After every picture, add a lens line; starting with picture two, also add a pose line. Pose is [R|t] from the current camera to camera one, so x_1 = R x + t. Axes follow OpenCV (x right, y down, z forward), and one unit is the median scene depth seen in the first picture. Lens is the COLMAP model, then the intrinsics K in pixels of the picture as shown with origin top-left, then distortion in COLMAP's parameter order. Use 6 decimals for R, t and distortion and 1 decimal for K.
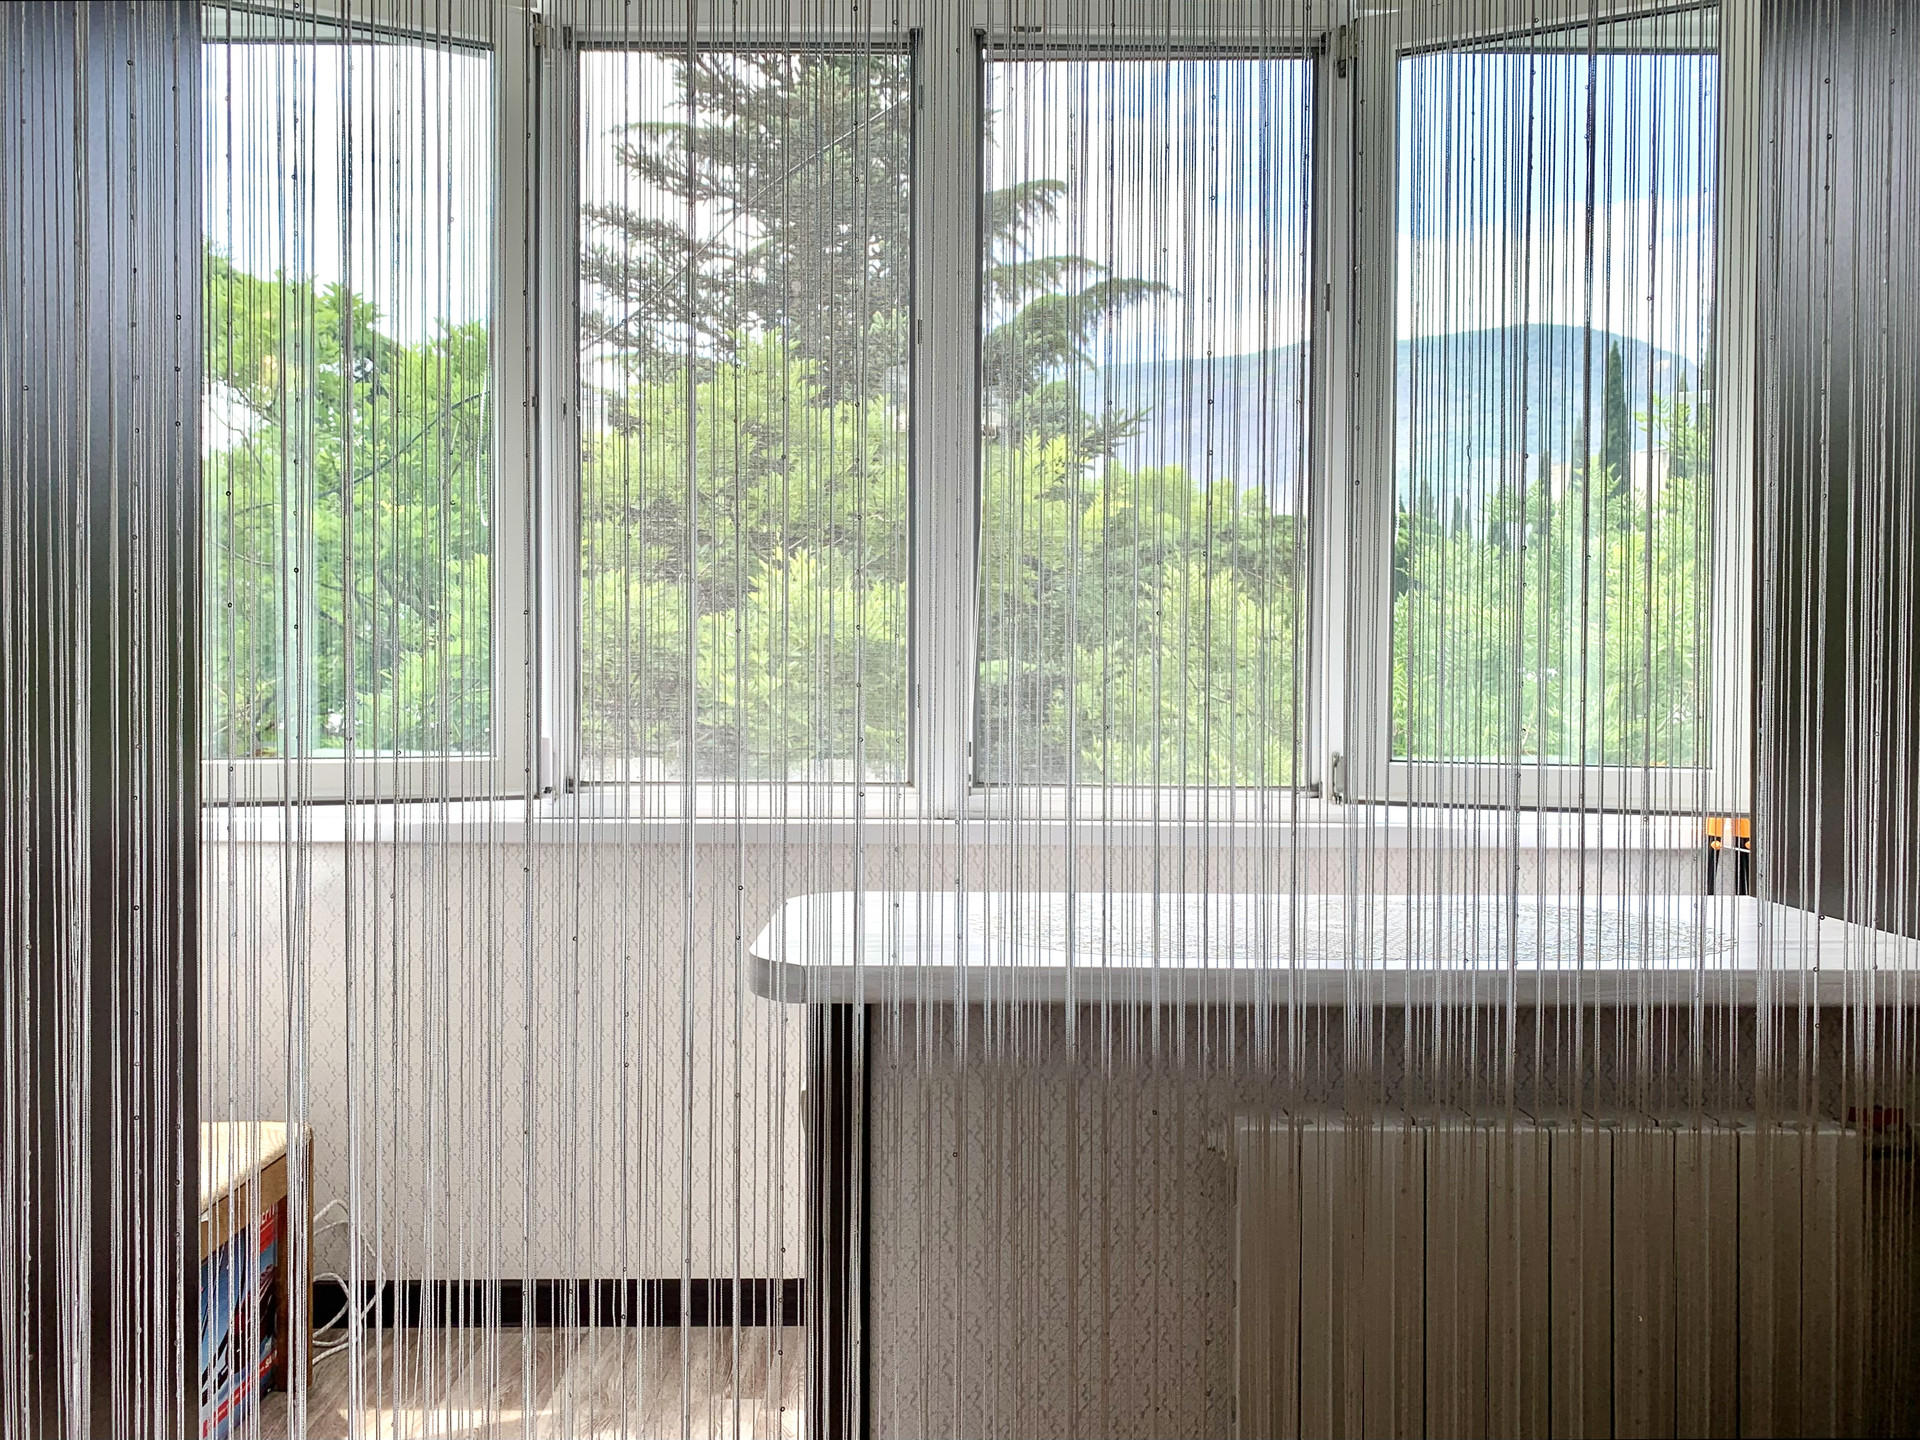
lens RADIAL K [[1473.2, 0, 955.6], [0, 1473.2, 714.0], [0, 0, 1]] dist [0.014911, -0.009277]
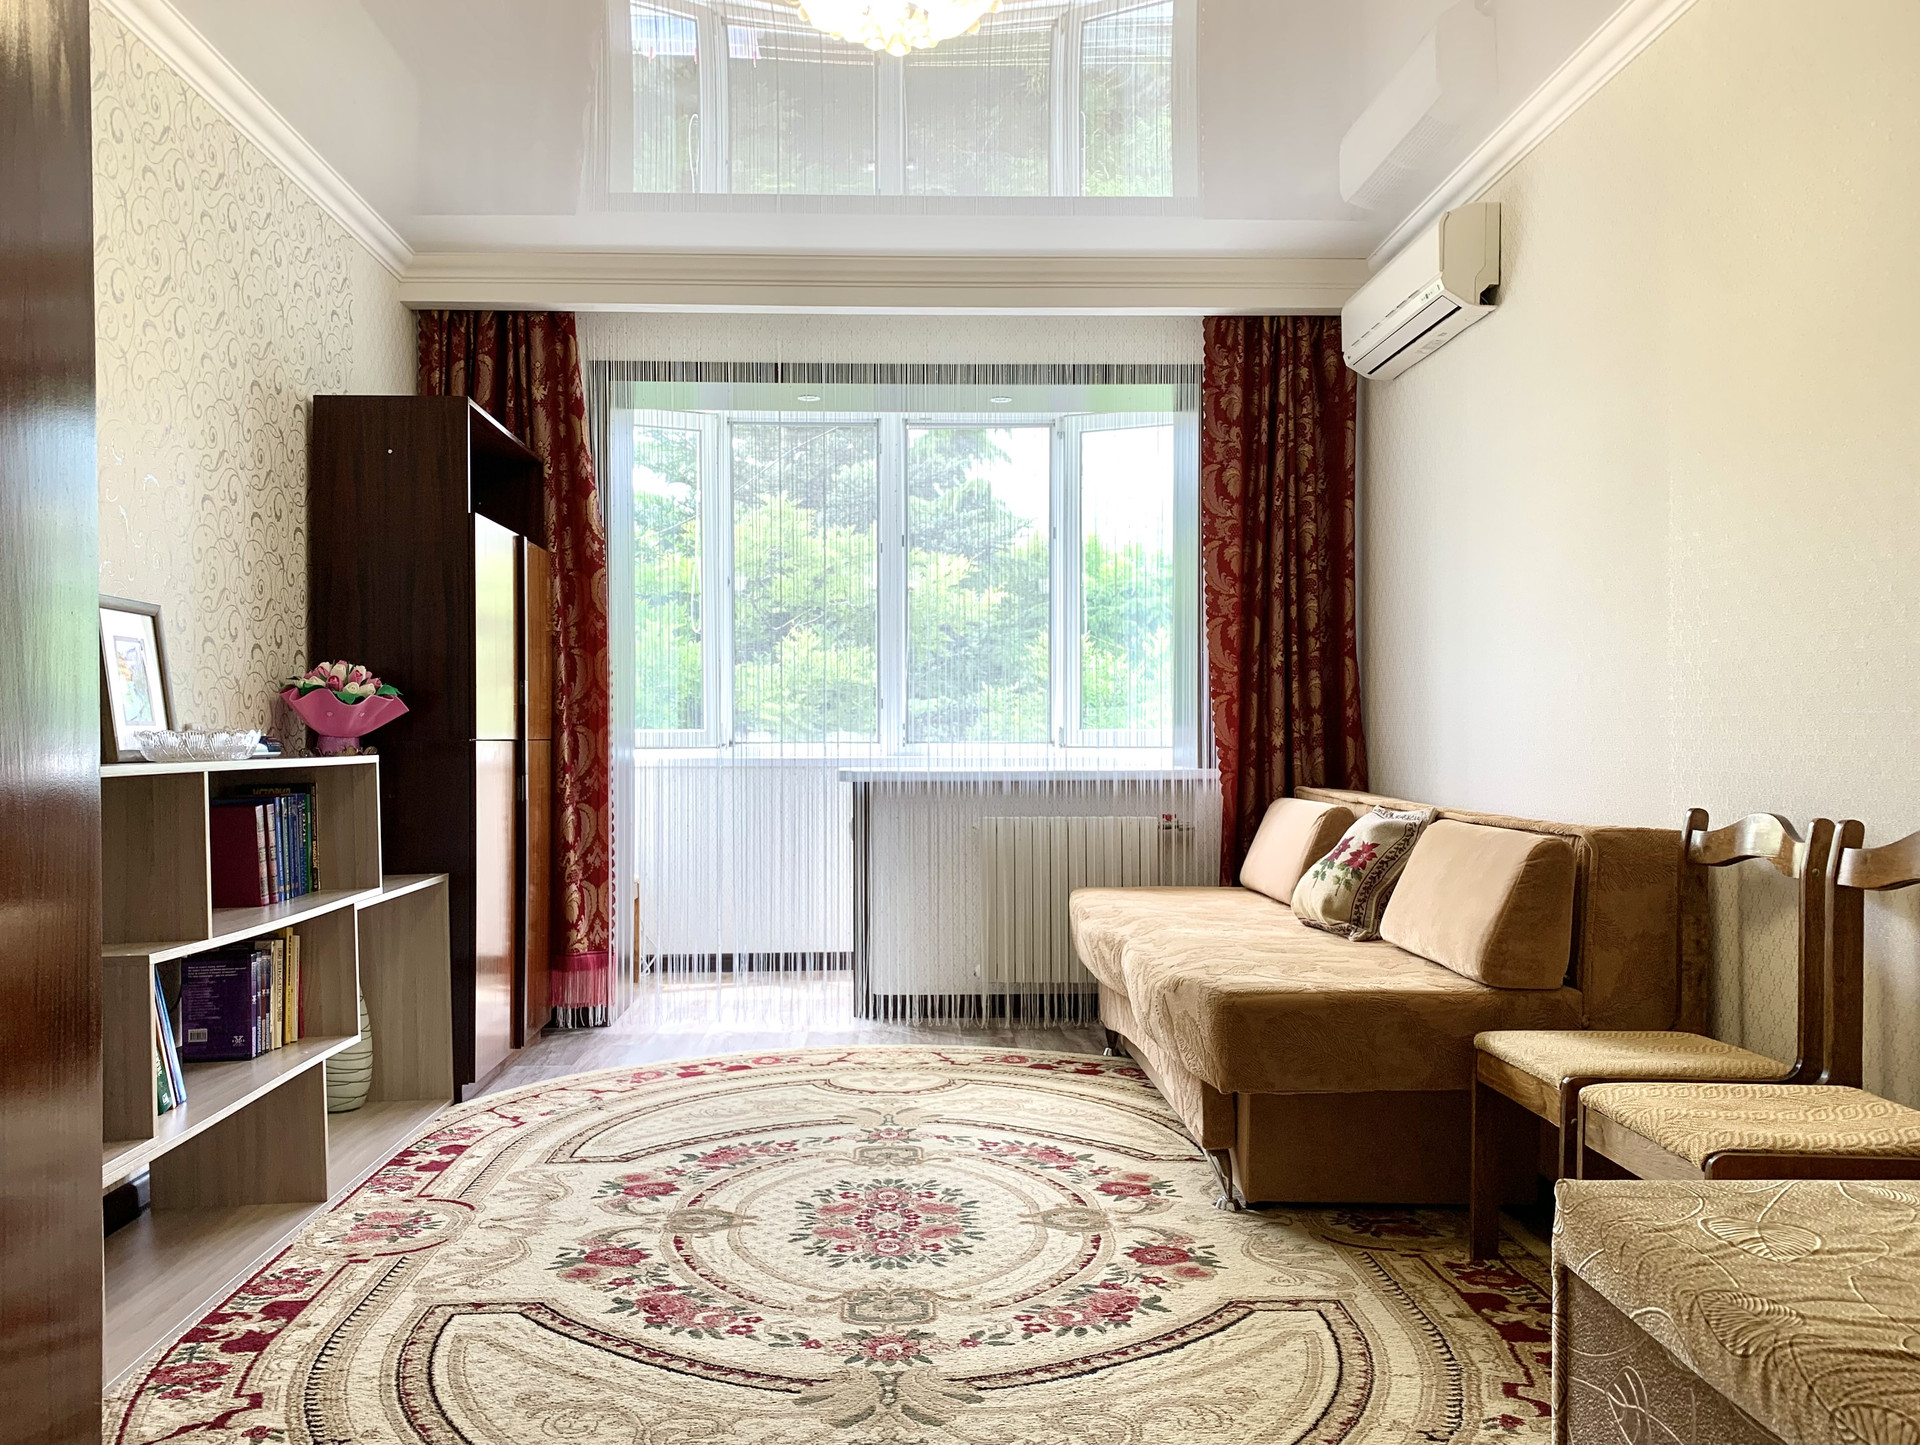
lens RADIAL K [[1478.6, 0, 958.0], [0, 1478.6, 730.1], [0, 0, 1]] dist [-0.001407, -0.005084]
pose [[0.999201, -0.006043, 0.039503, 0.004910], [0.006542, 0.999900, -0.012522, 0.090928], [-0.039424, 0.012771, 0.999141, -2.094395]]
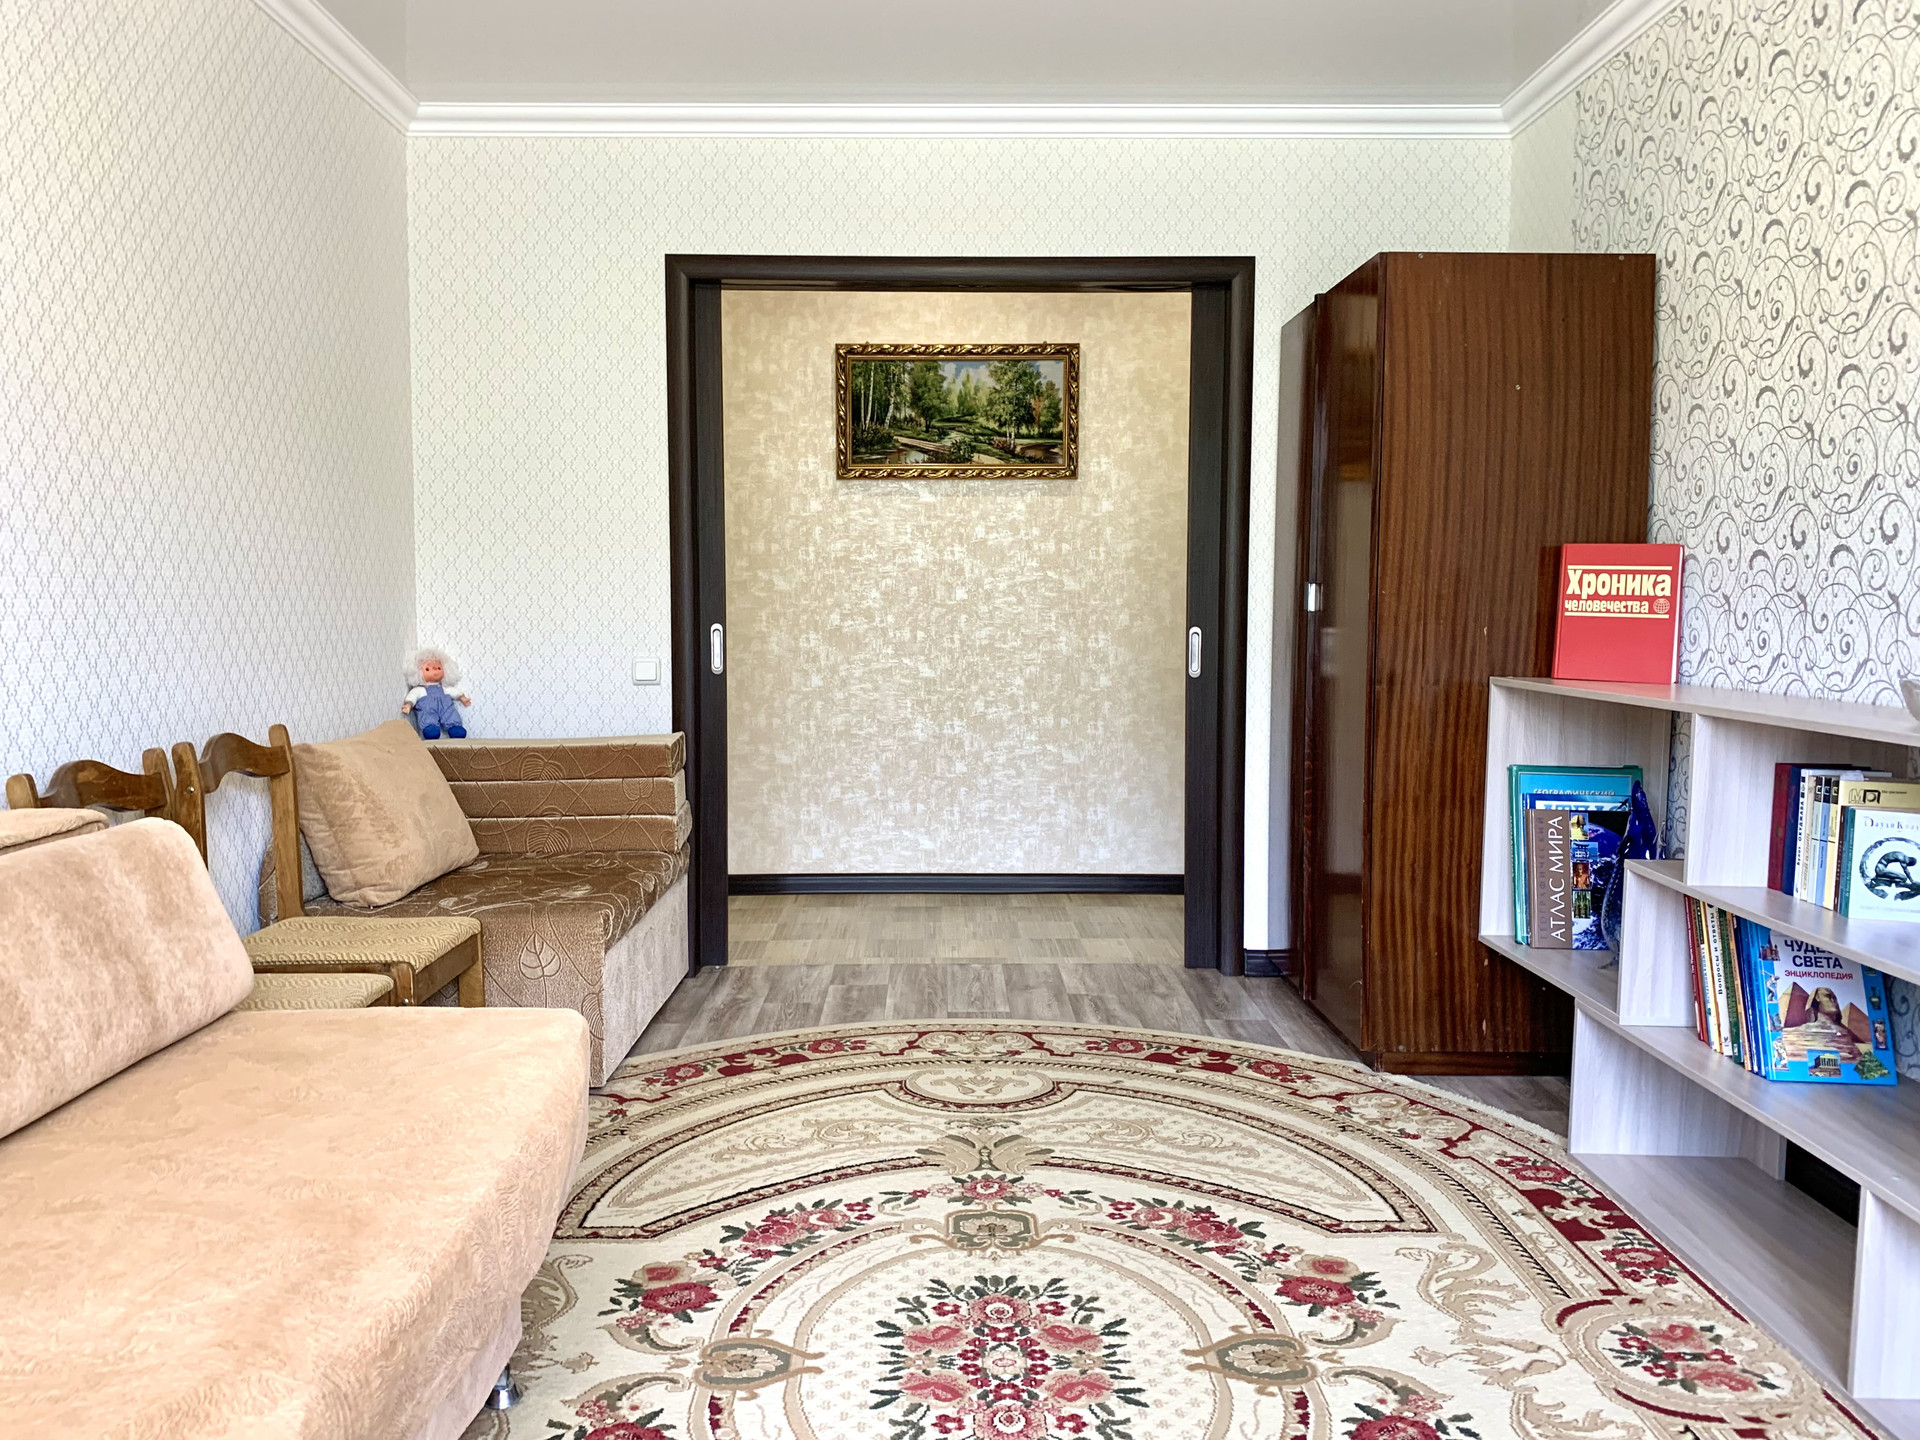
lens RADIAL K [[1473.2, 0, 956.9], [0, 1473.2, 725.4], [0, 0, 1]] dist [0.014911, -0.009277]
pose [[-0.999971, -0.003179, -0.006952, 0.073504], [-0.003821, 0.995527, 0.094396, -0.119008], [0.006621, 0.094420, -0.995510, 3.893141]]
